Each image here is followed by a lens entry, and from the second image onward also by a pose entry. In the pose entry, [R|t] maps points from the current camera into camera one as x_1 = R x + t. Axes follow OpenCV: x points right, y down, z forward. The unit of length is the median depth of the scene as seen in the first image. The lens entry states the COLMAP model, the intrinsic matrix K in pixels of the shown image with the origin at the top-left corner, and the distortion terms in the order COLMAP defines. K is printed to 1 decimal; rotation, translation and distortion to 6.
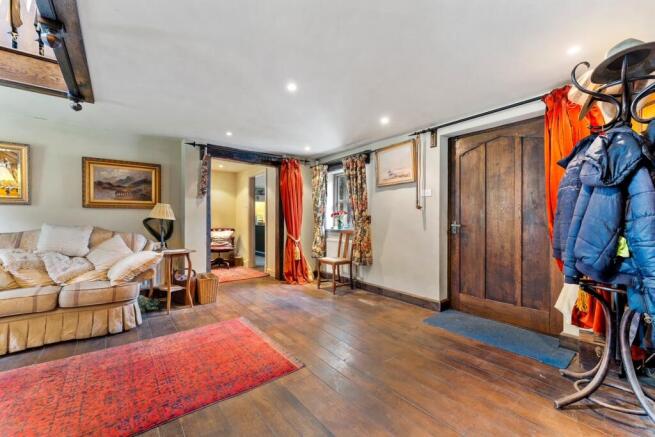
lens RADIAL K [[268.8, 0, 321.2], [0, 268.8, 219.8], [0, 0, 1]] dist [-0.002103, 0.001748]
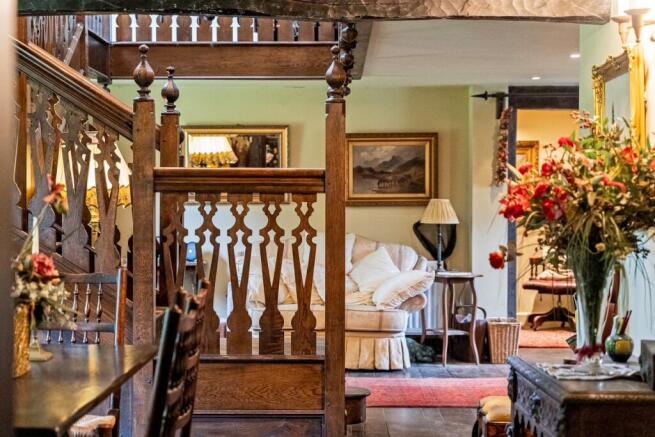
lens RADIAL K [[1318.7, 0, 327.0], [0, 1318.7, 218.3], [0, 0, 1]] dist [0.070461, 0.000000]
pose [[0.787825, 0.008516, -0.615840, 1.111017], [-0.000266, 0.999909, 0.013487, -0.056534], [0.615899, -0.010461, 0.787755, -1.602415]]
